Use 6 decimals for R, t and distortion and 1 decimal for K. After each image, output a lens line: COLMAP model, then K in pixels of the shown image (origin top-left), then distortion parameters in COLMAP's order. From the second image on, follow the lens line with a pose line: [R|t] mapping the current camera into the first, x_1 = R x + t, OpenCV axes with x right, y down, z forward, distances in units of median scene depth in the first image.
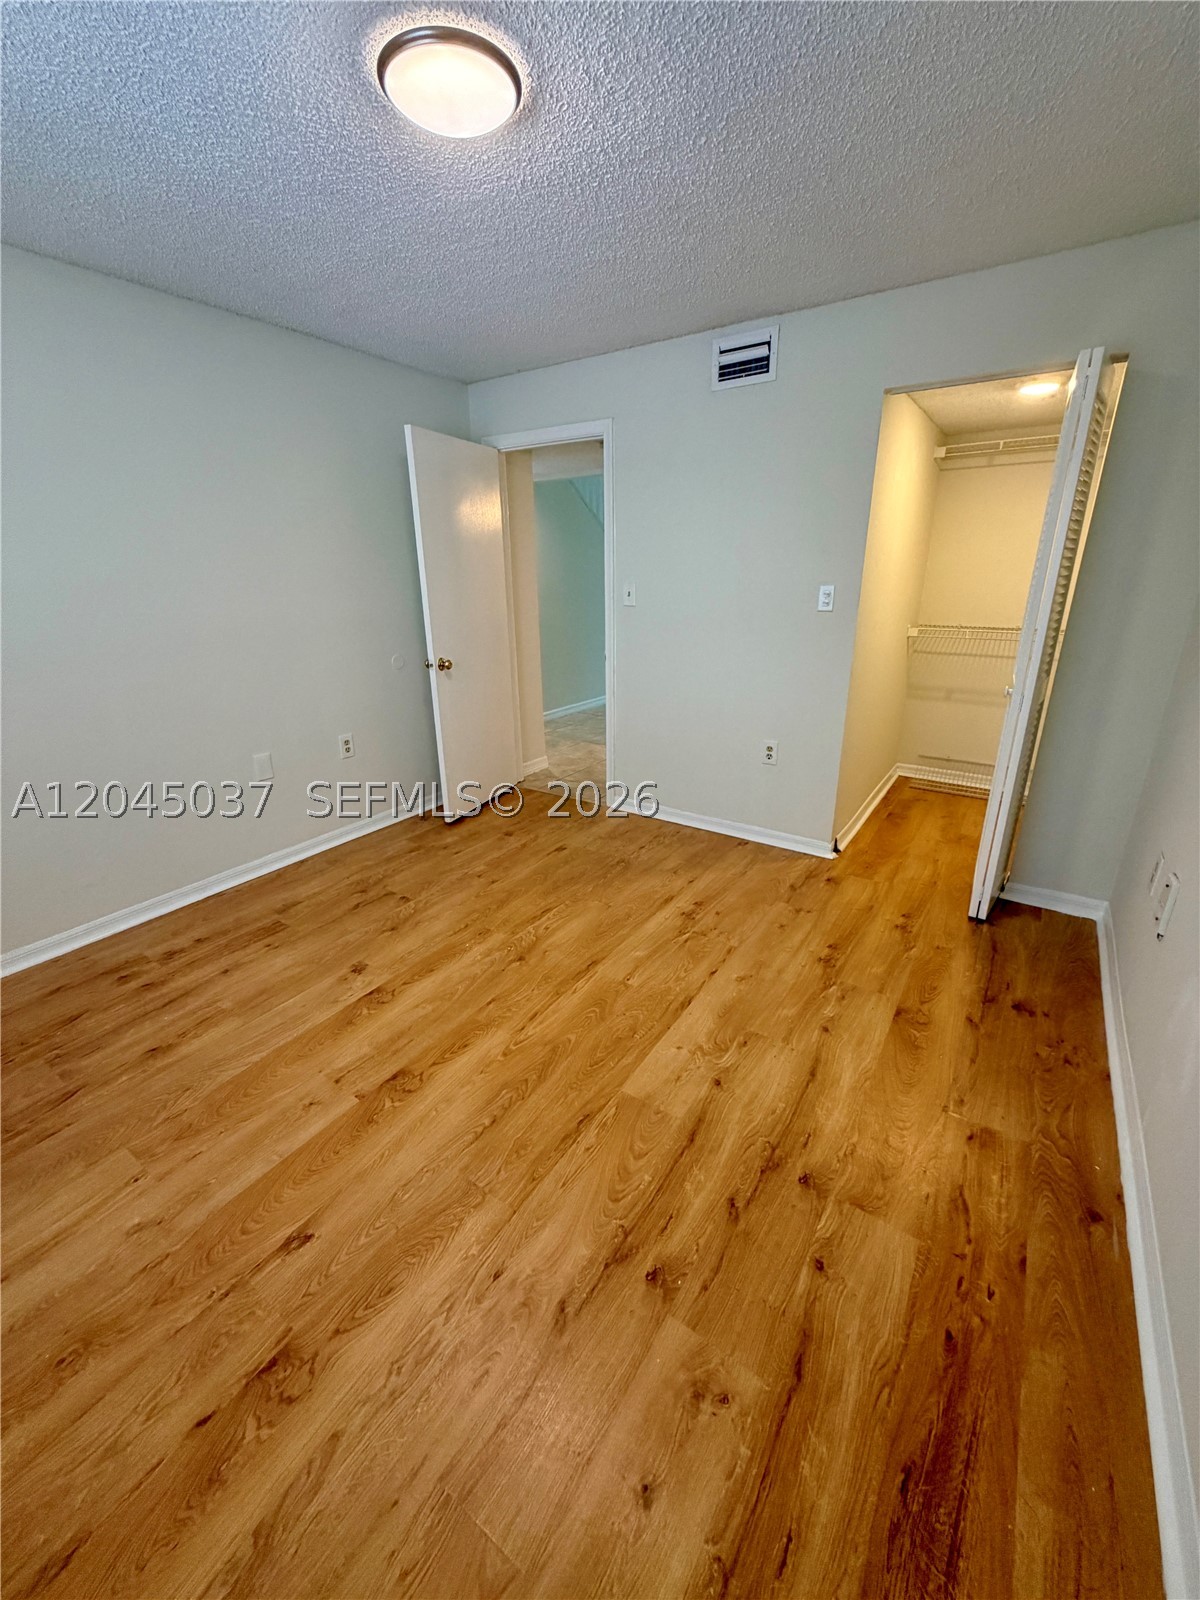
lens RADIAL K [[638.0, 0, 601.0], [0, 638.0, 798.0], [0, 0, 1]] dist [-0.001571, 0.000657]
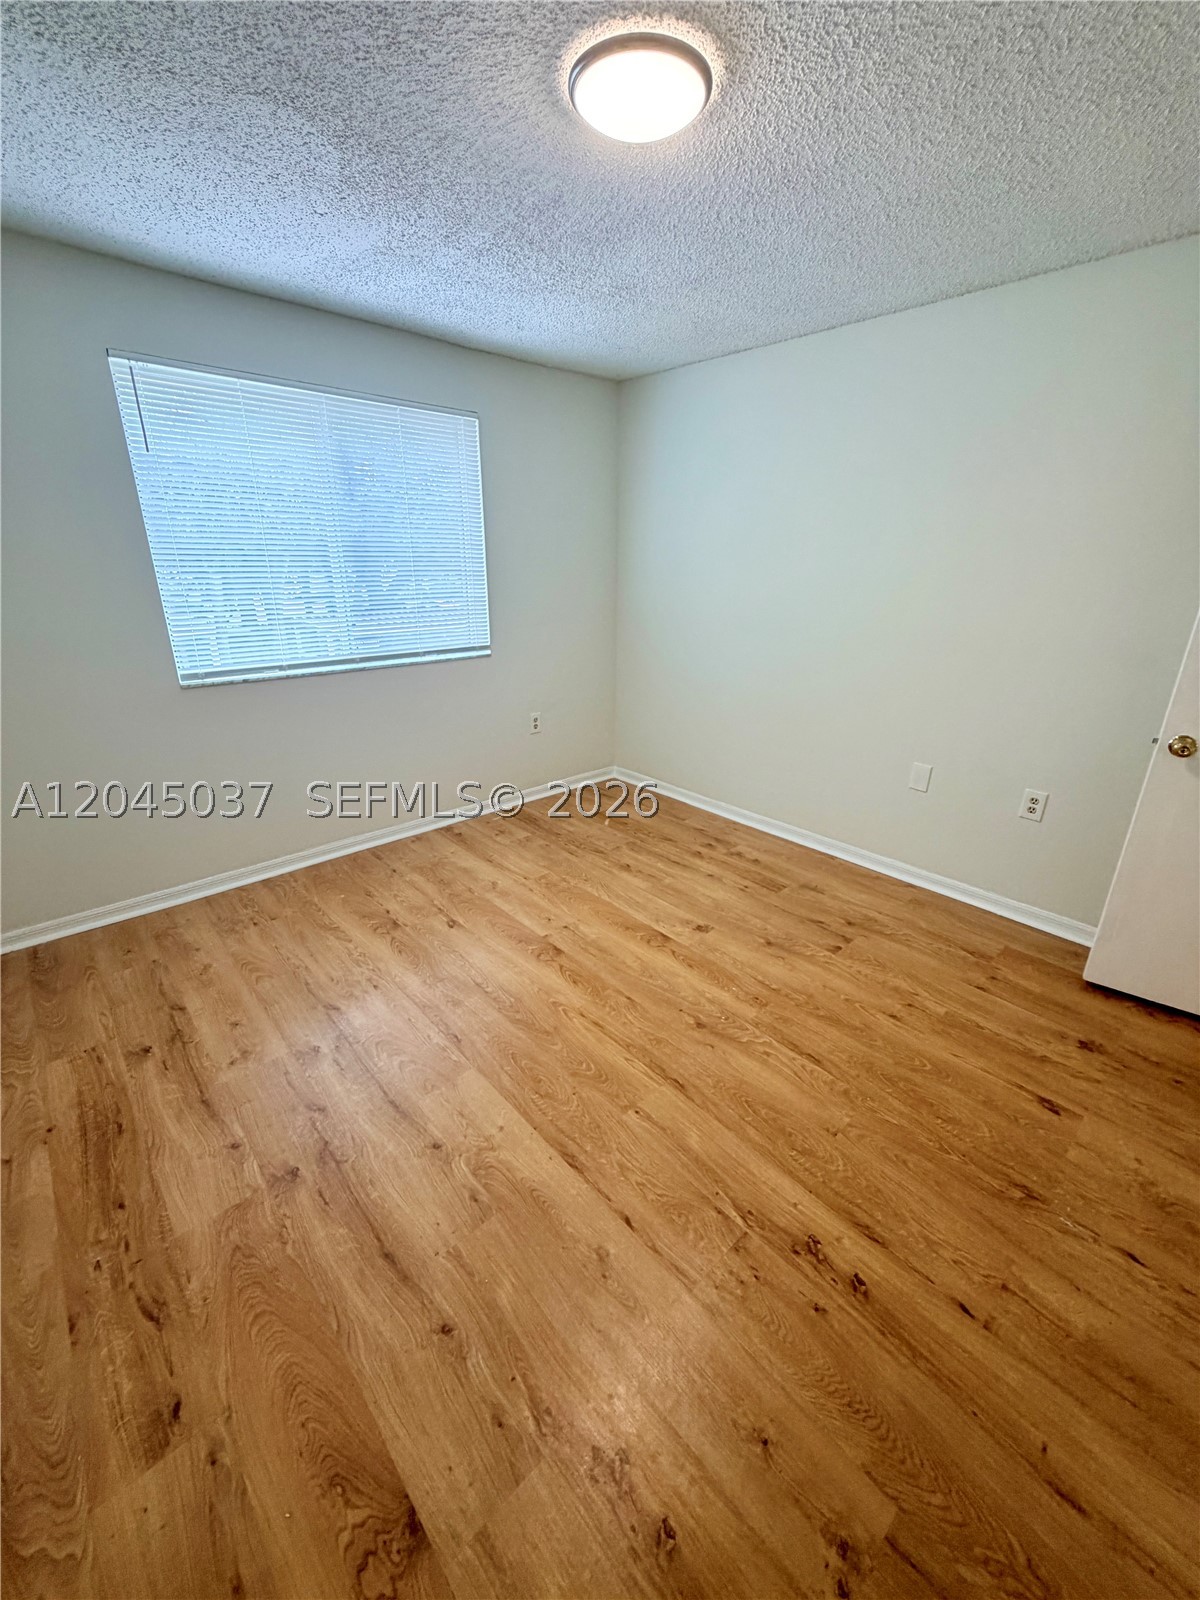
lens RADIAL K [[638.0, 0, 602.1], [0, 638.0, 797.6], [0, 0, 1]] dist [-0.001571, 0.000657]
pose [[-0.237375, 0.351935, -0.905425, 0.645142], [-0.335354, 0.845075, 0.416397, -0.362413], [0.911697, 0.402480, -0.082577, 0.903594]]
